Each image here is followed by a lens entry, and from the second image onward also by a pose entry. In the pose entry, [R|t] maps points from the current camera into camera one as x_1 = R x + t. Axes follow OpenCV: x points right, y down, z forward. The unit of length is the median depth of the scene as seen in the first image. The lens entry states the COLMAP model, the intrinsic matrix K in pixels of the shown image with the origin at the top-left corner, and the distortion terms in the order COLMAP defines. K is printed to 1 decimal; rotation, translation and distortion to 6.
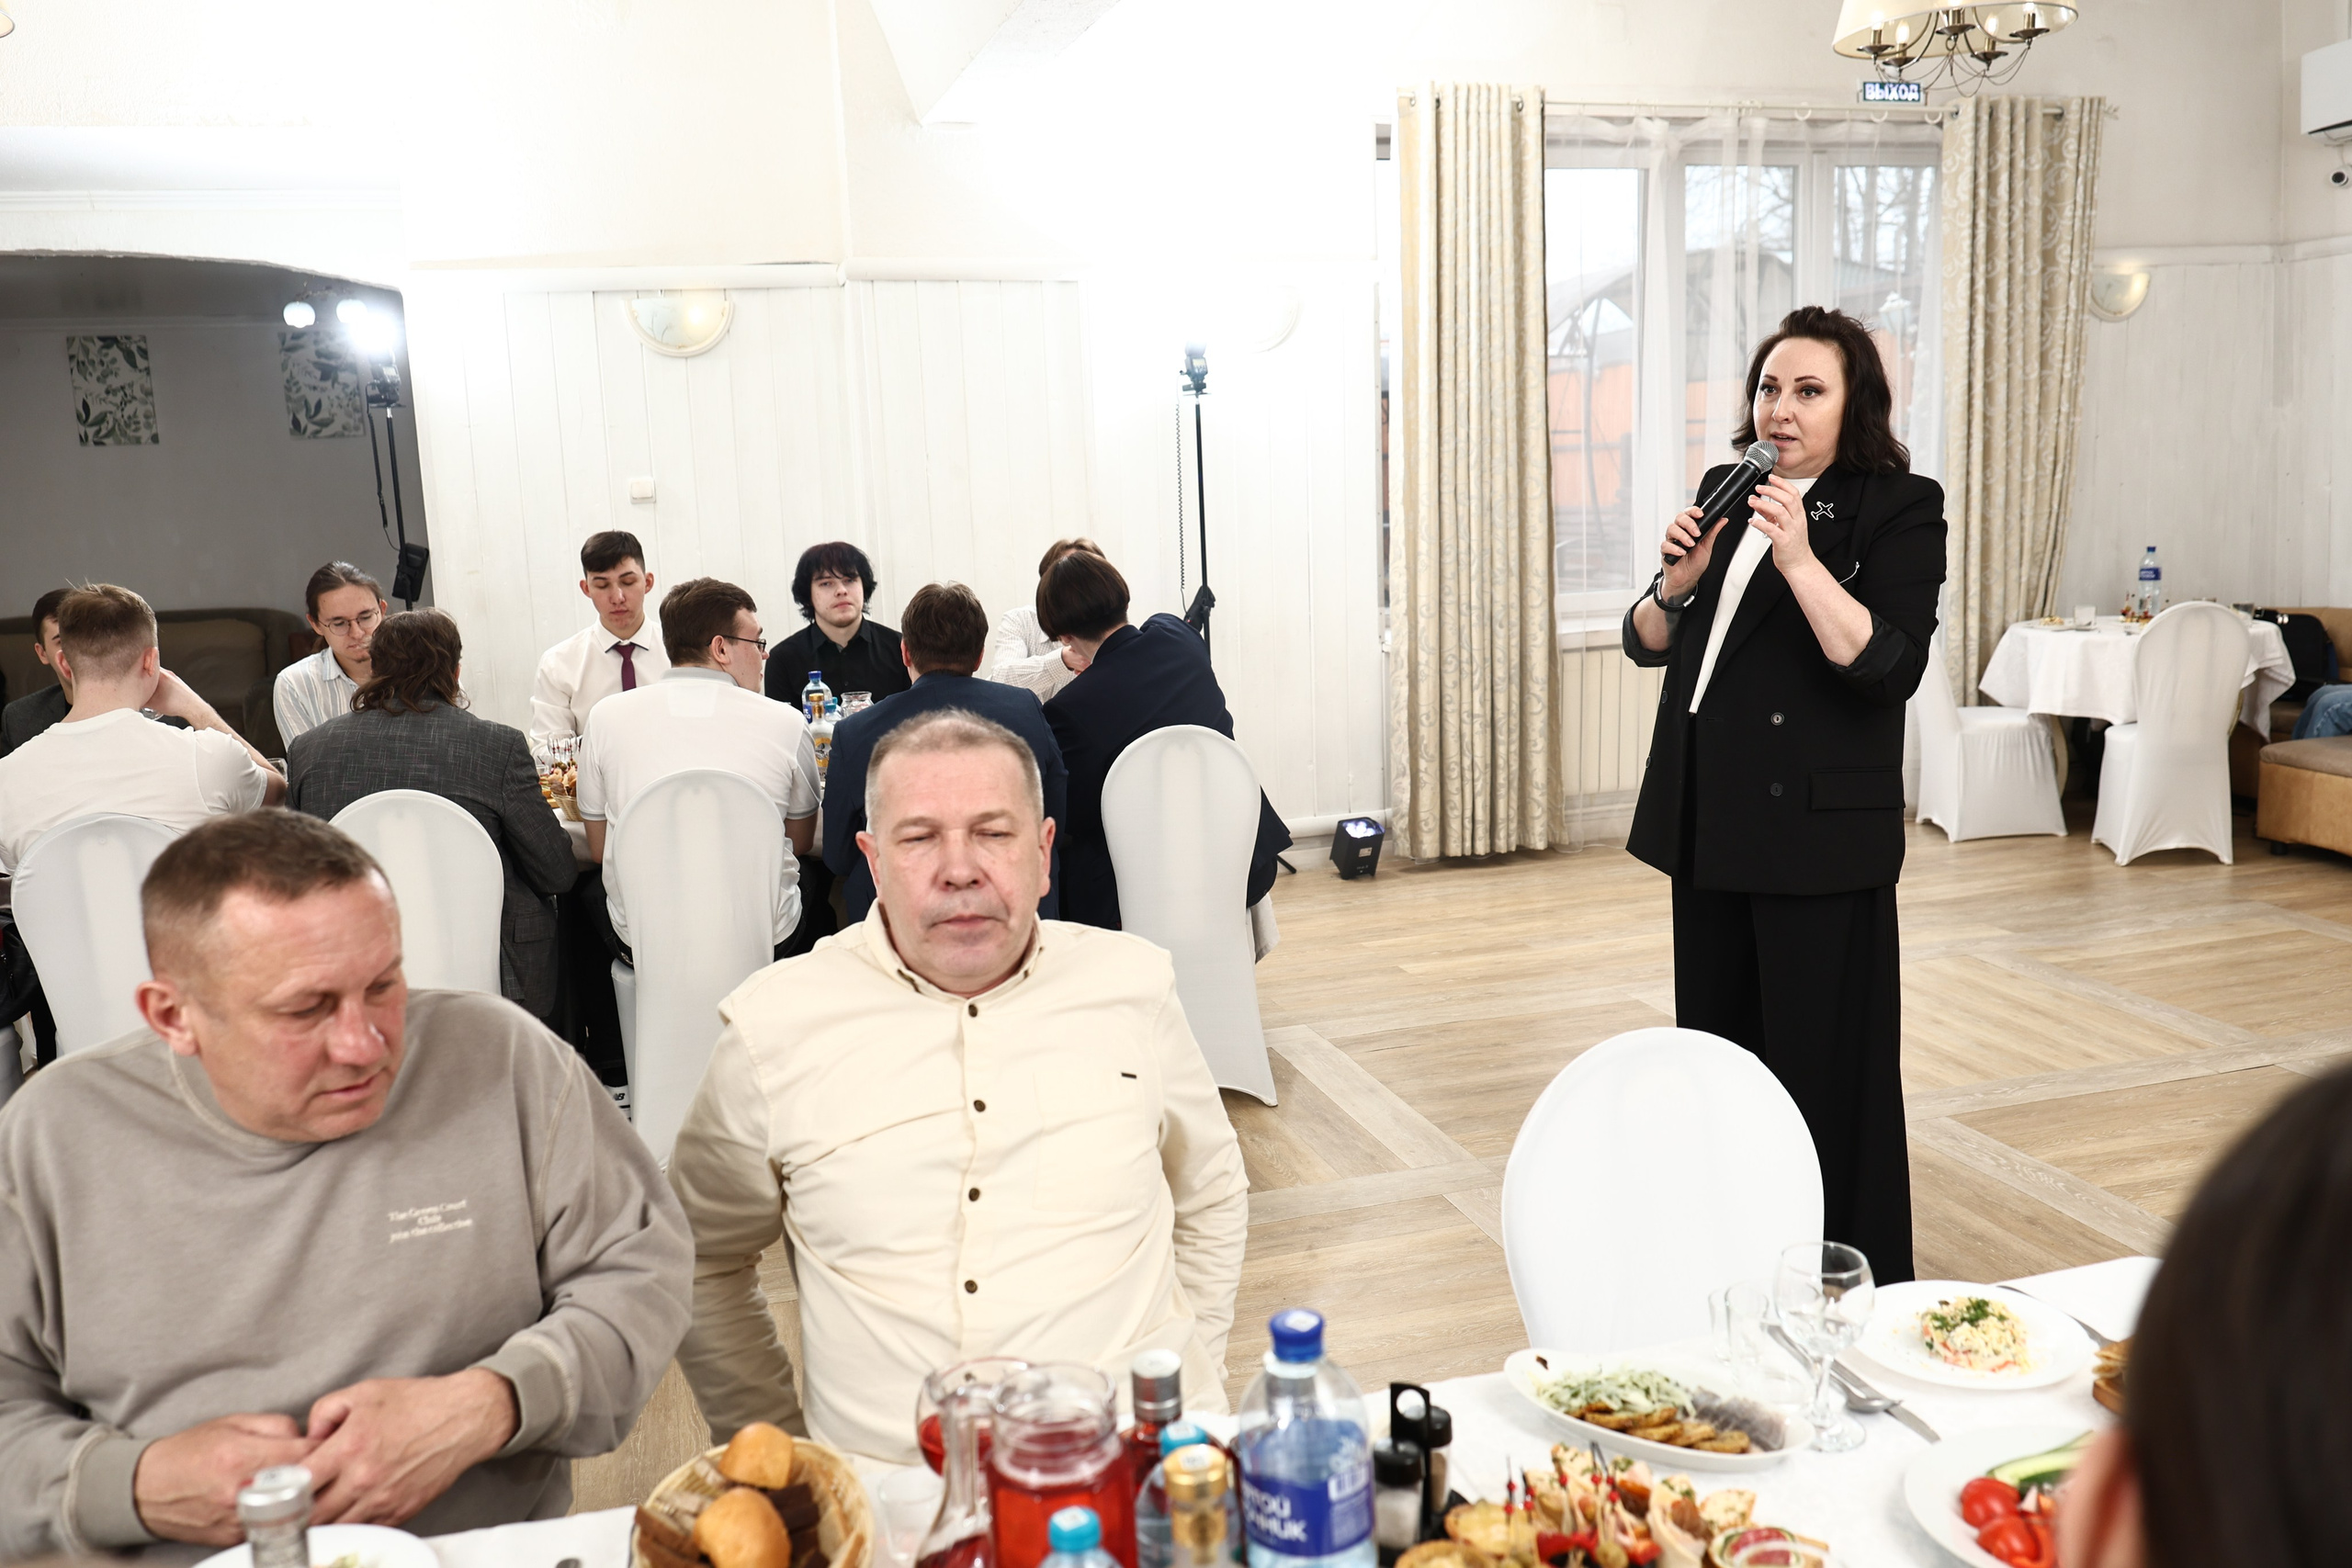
lens RADIAL K [[1863.0, 0, 1131.5], [0, 1863.0, 787.5], [0, 0, 1]] dist [0.014574, -0.004430]
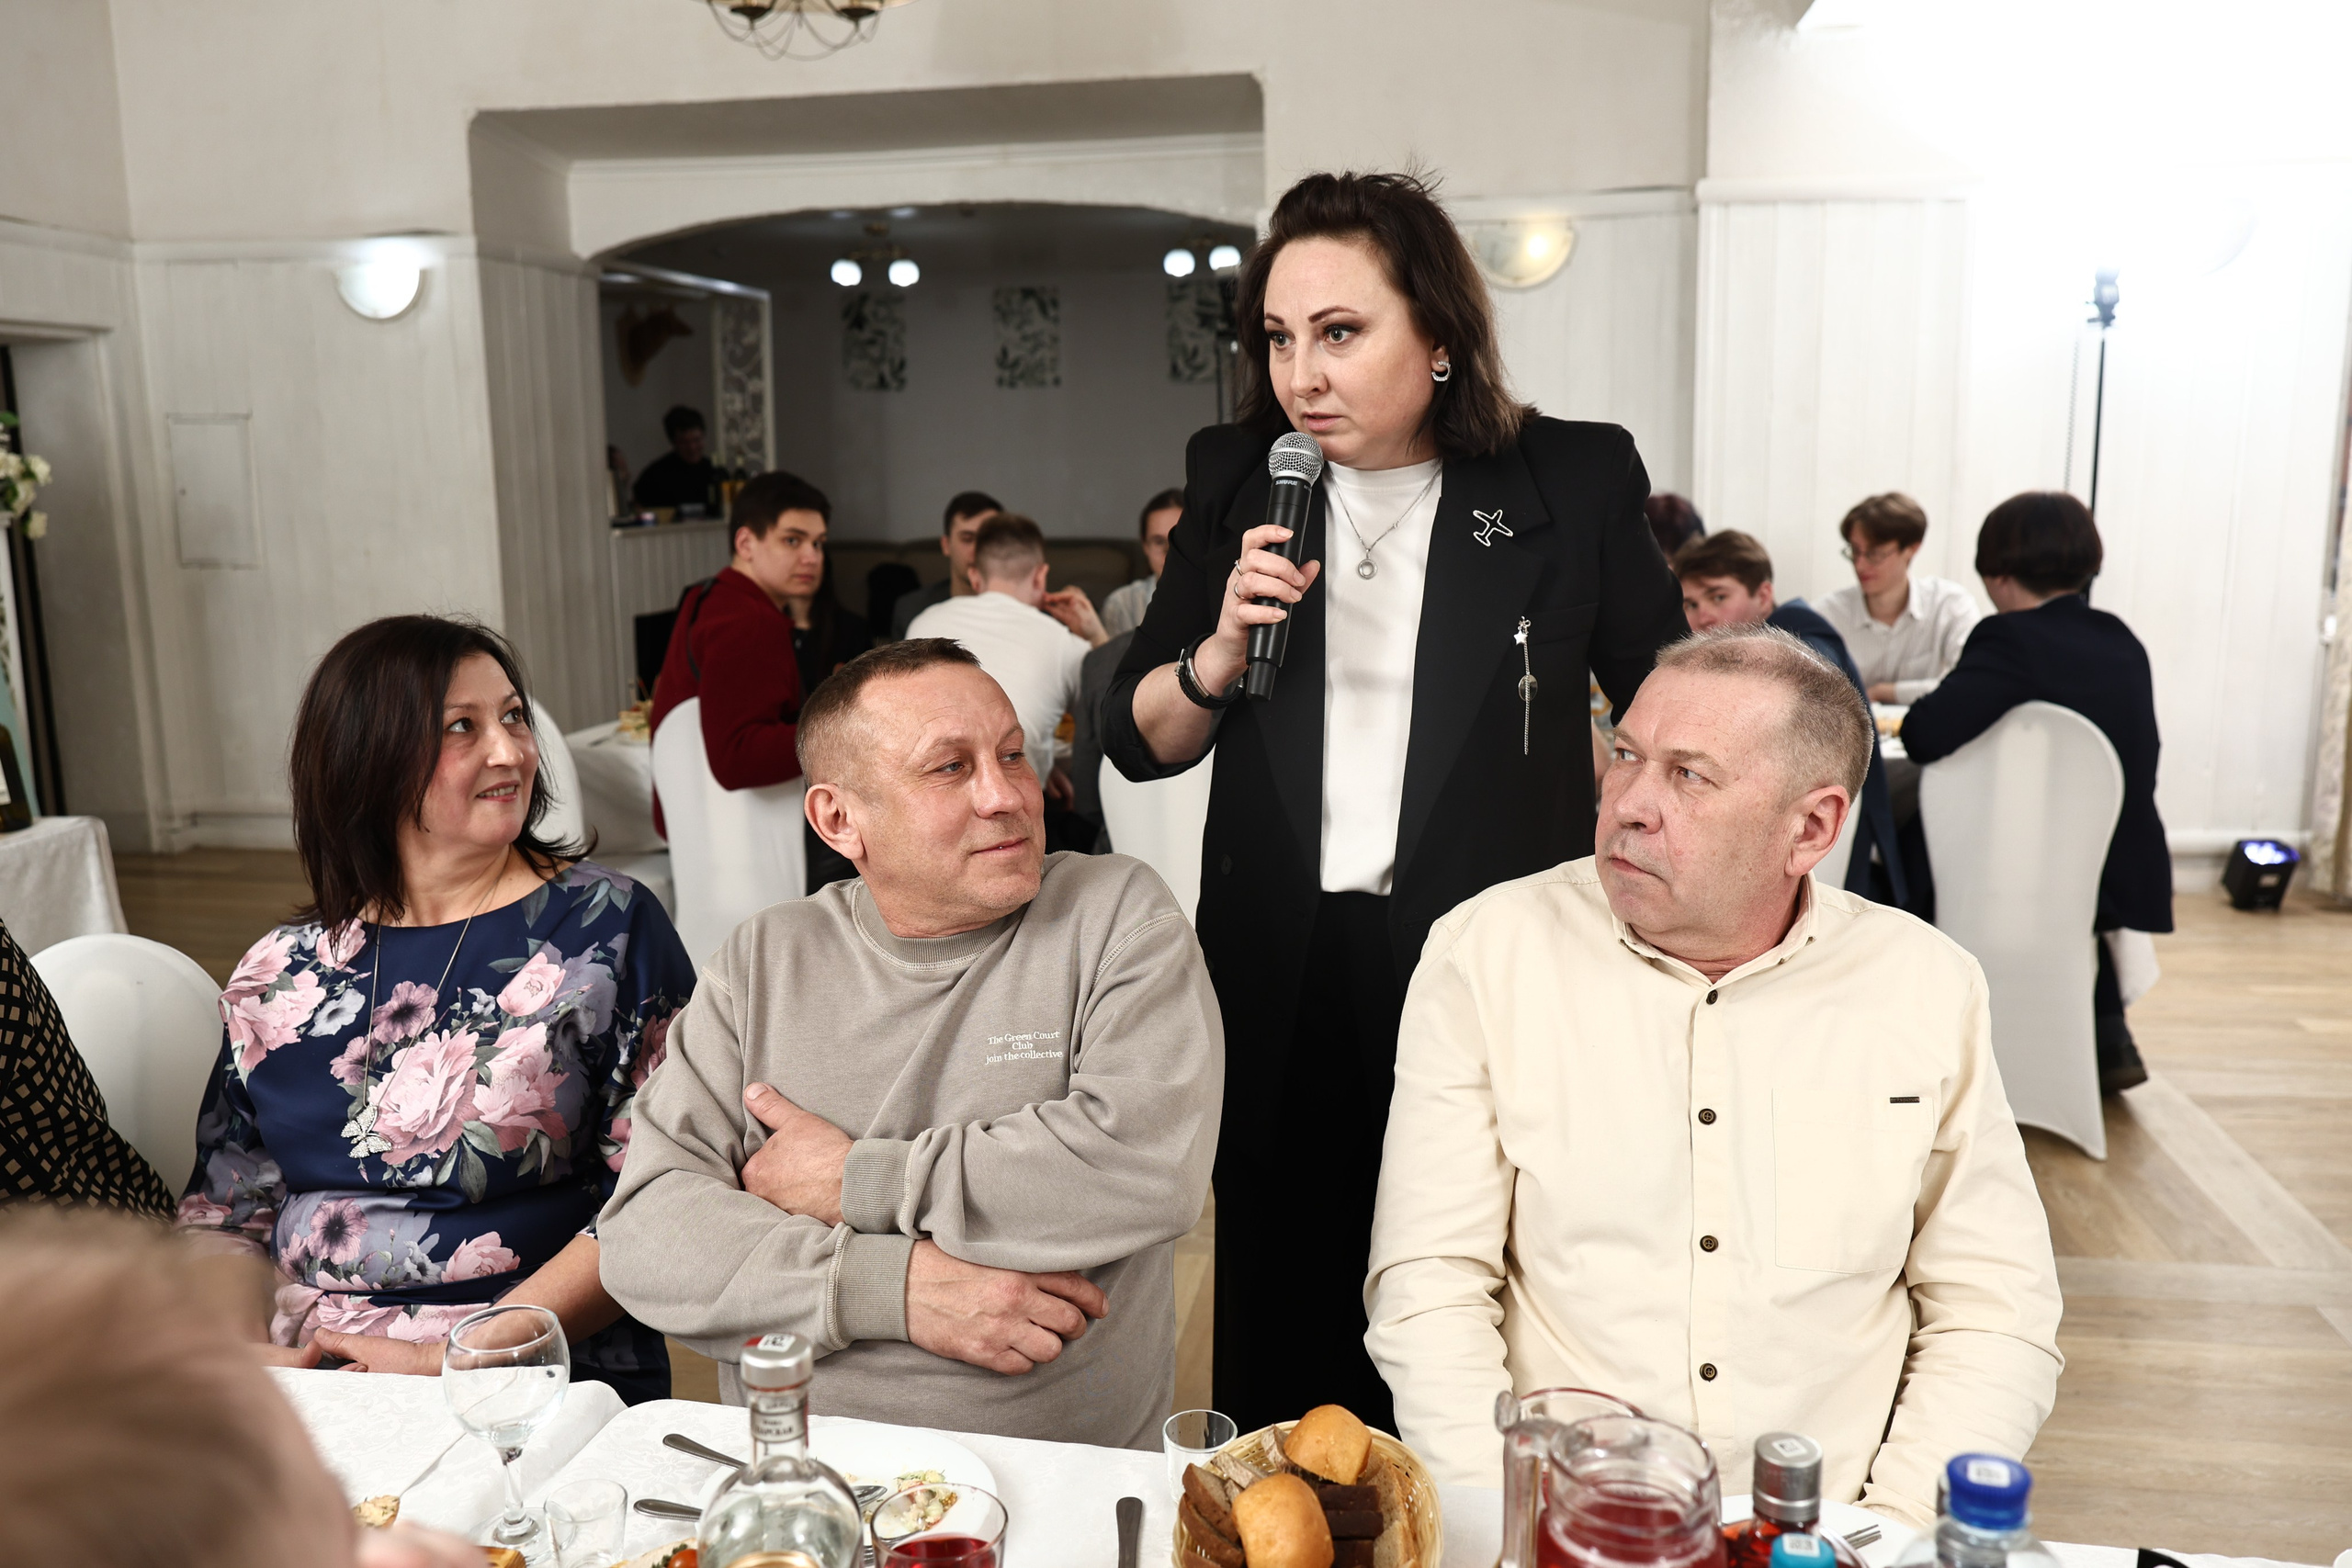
lens RADIAL K [[1863.0, 0, 1187.6], [0, 1863.0, 793.2], [0, 0, 1]] dist [0.014574, -0.004430]
pose [[0.911969, 0.098845, -0.398172, 0.014486], [-0.090519, 0.995103, 0.039707, 0.006555], [0.400147, -0.000170, 0.916451, 0.041687]]
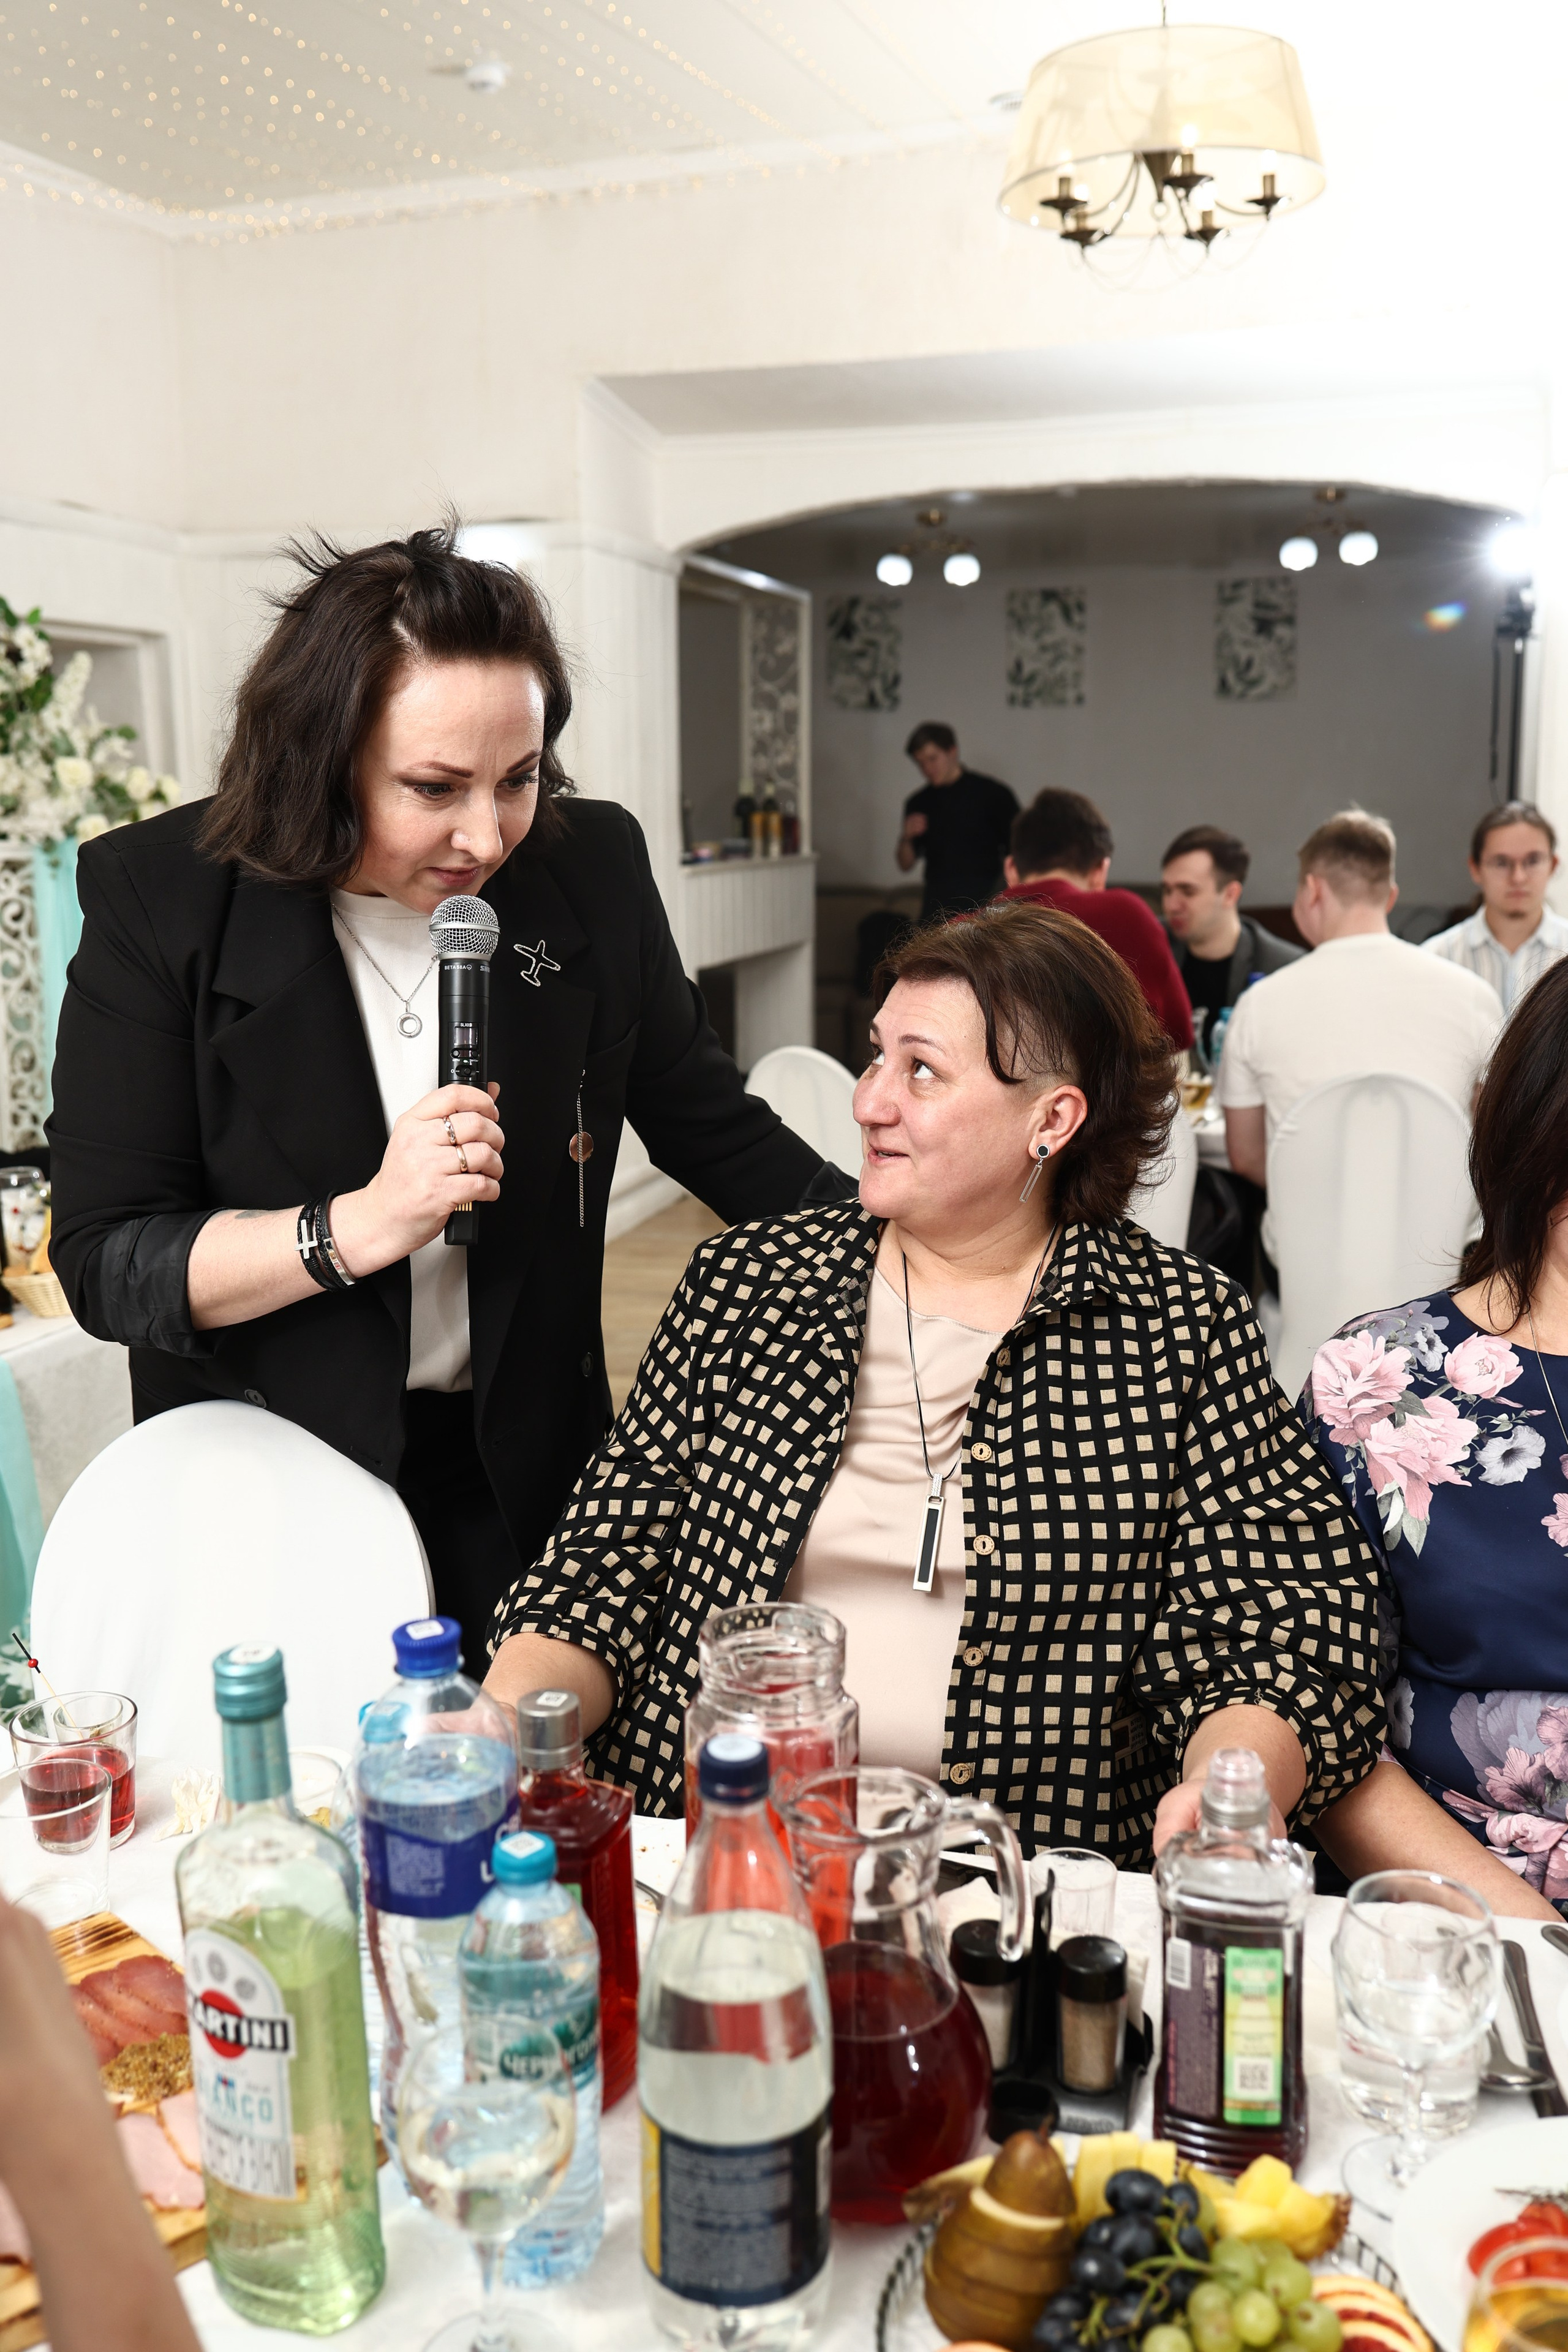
lens RADIAL K [[2138.8, 0, 798.1], [0, 2138.8, 1154.9], [0, 0, 1]] dist [0.040993, 0.000000]
pose [[0.871805, 0.109328, -0.477498, -0.177124], [-0.105209, 0.993818, 0.035455, 0.027287], [0.478422, 0.019327, 0.877917, -0.007317]]
